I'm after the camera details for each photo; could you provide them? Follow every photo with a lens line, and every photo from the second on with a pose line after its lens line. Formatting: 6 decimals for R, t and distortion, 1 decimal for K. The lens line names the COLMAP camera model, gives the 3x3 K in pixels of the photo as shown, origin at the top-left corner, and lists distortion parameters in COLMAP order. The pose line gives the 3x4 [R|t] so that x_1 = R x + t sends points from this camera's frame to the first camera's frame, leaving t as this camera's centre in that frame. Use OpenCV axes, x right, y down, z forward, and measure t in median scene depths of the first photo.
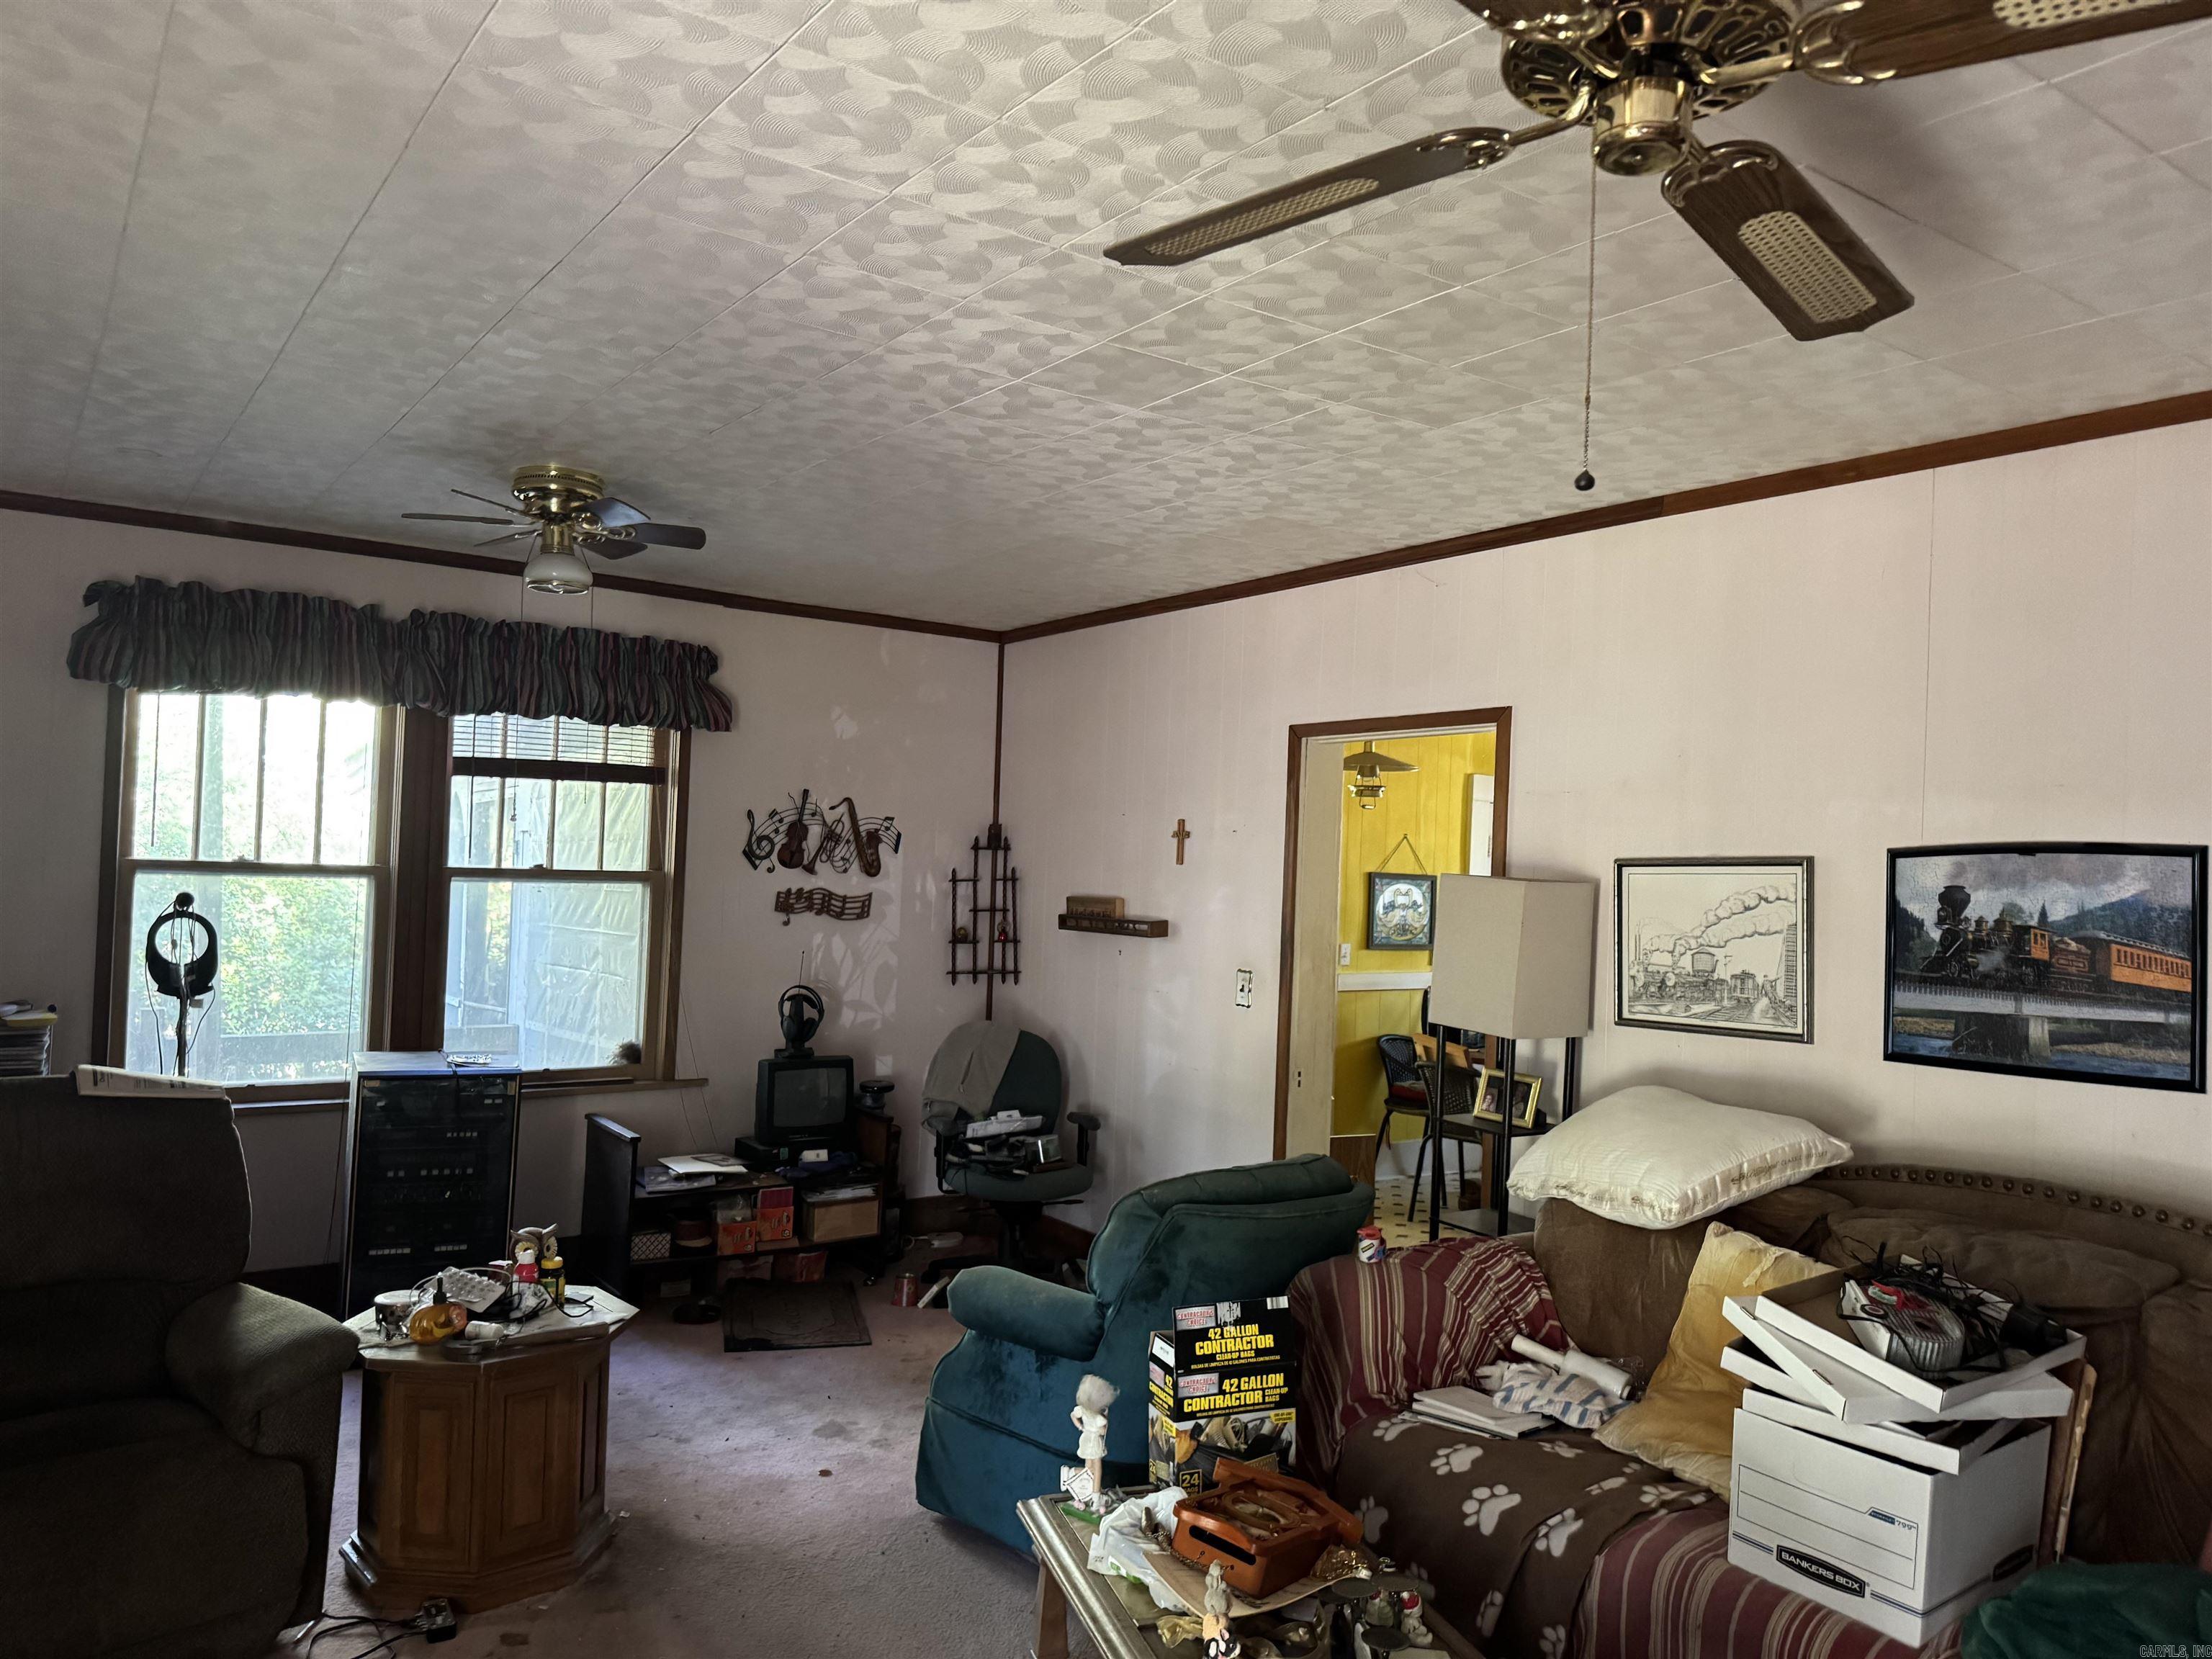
lens RADIAL K [[1663.3, 0, 1106.0], [0, 1663.3, 829.5], [0, 0, 1]] dist [-0.055861, -0.002598]
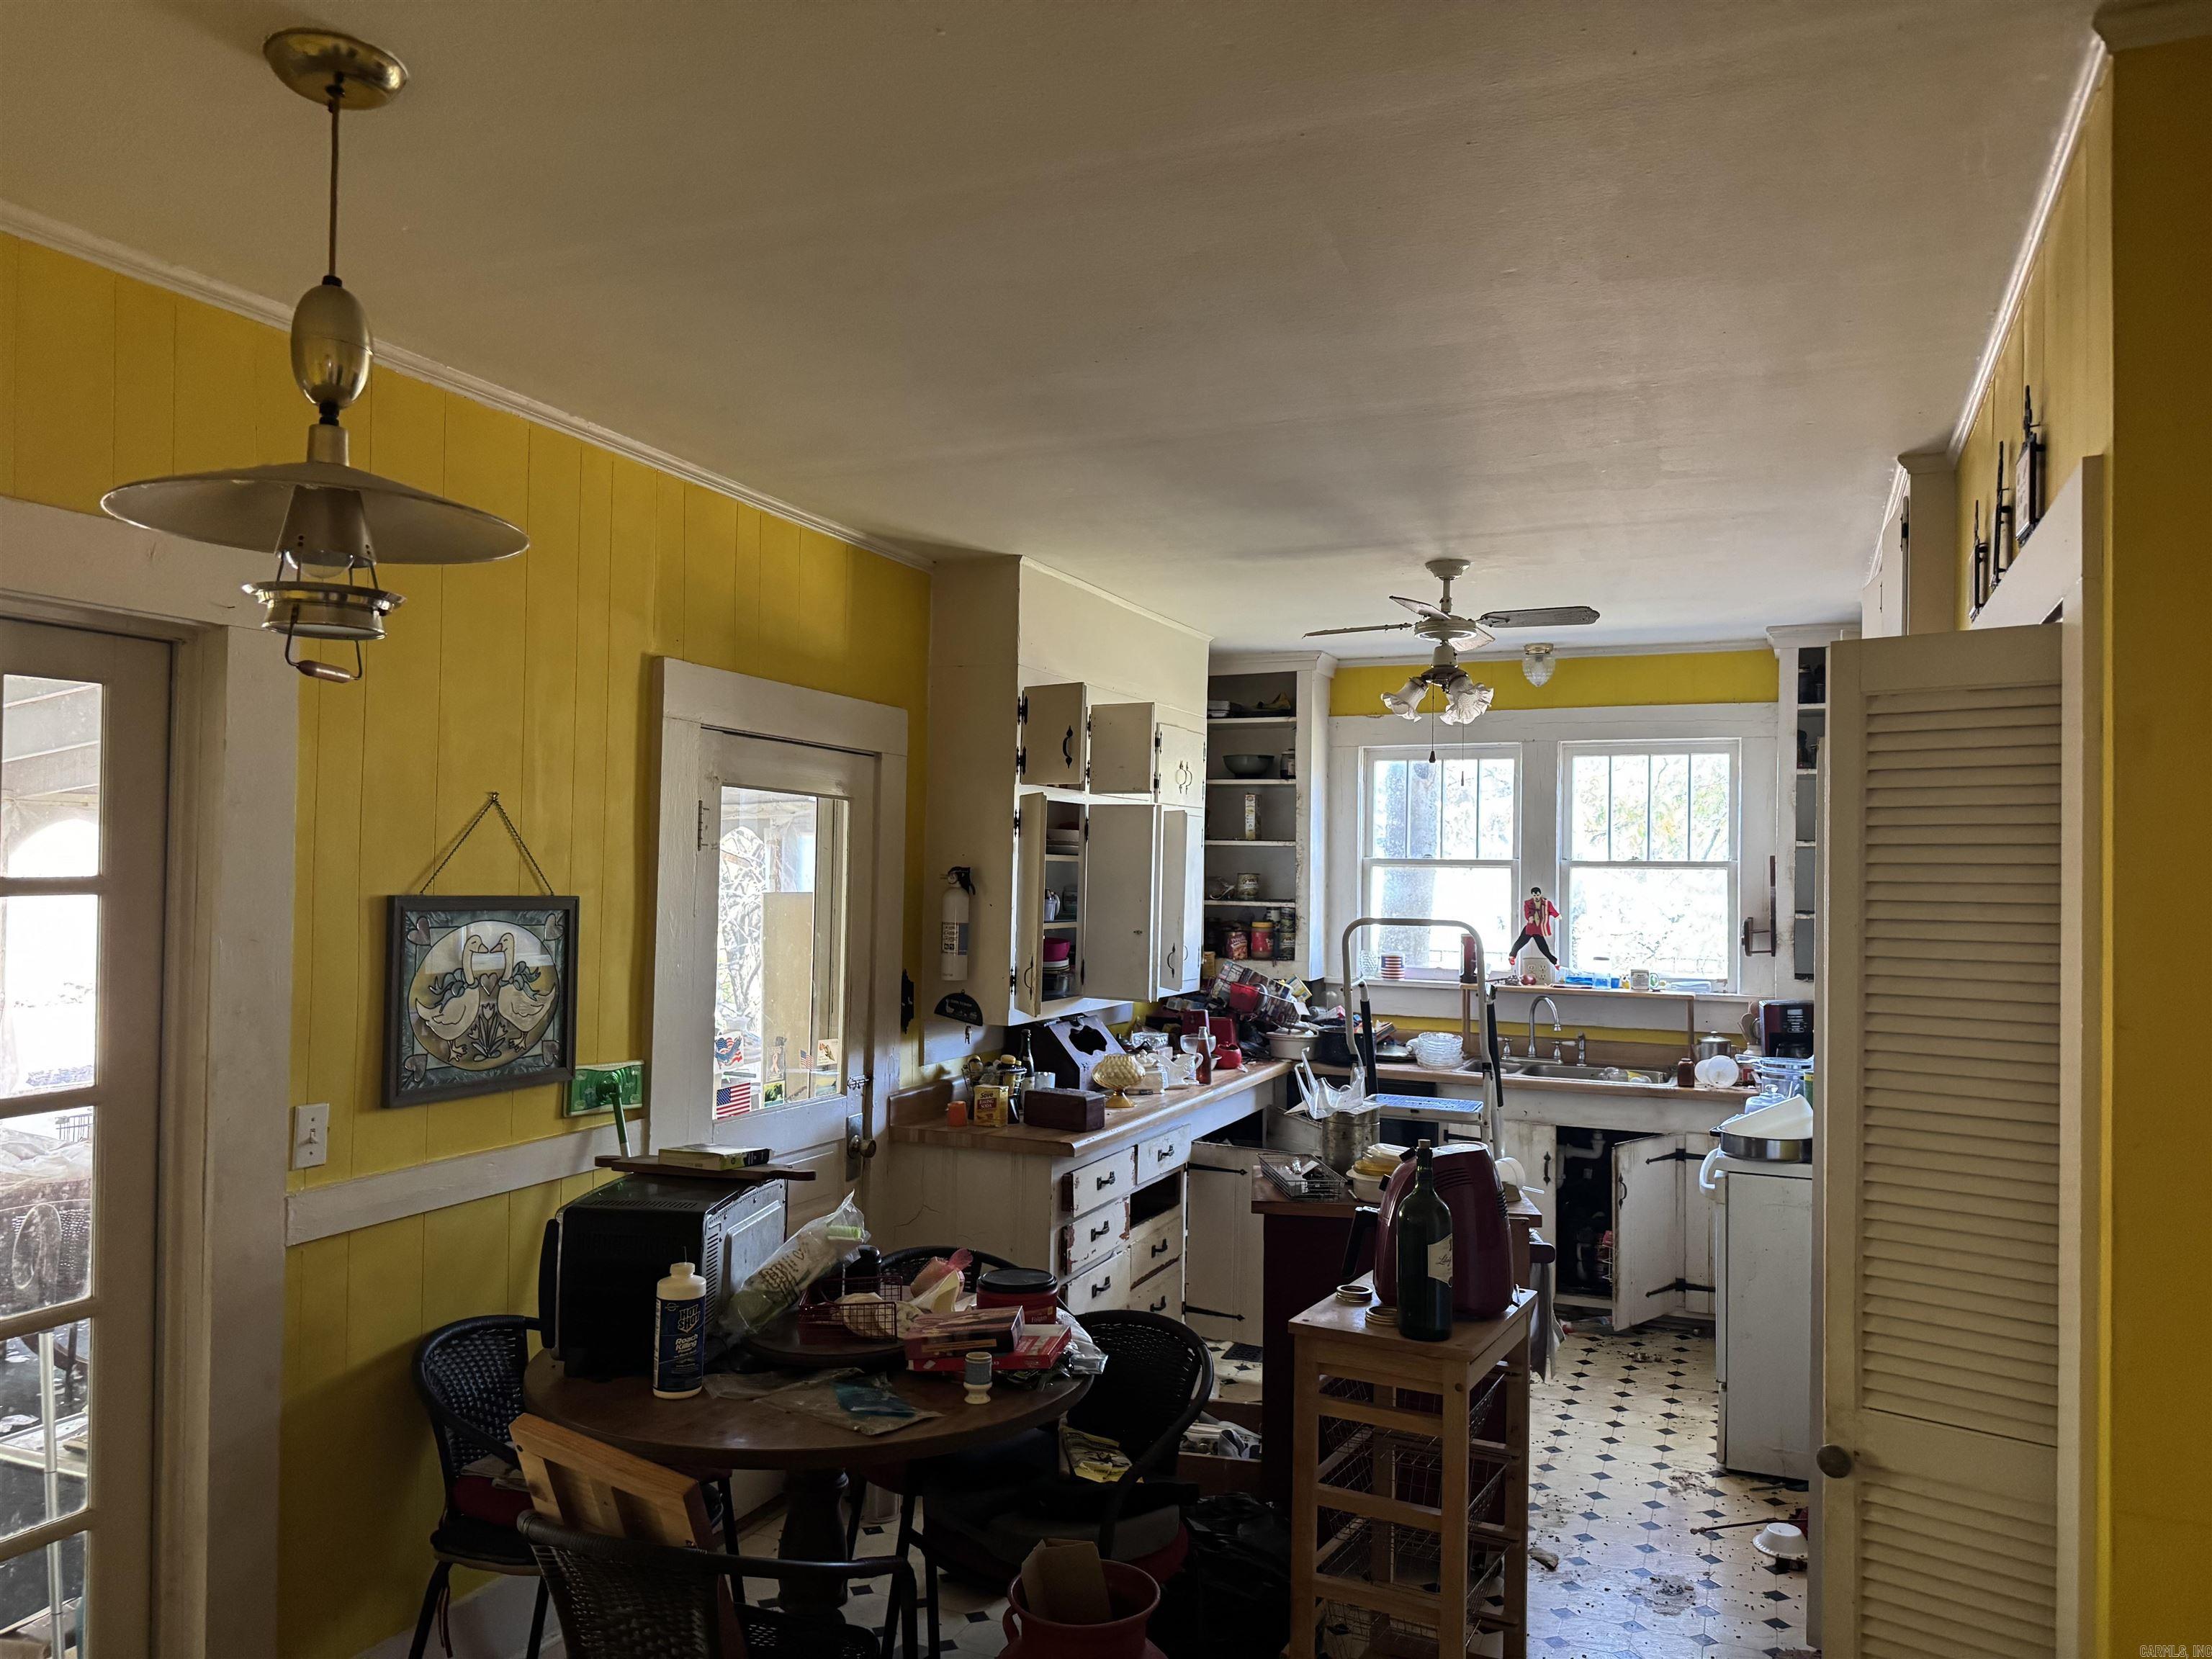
lens RADIAL K [[1663.3, 0, 1106.0], [0, 1663.3, 829.5], [0, 0, 1]] dist [-0.055861, -0.002598]
pose [[0.865561, 0.006303, 0.500764, 0.113589], [-0.020264, 0.999543, 0.022446, 0.000724], [-0.500393, -0.029576, 0.865293, 0.611157]]
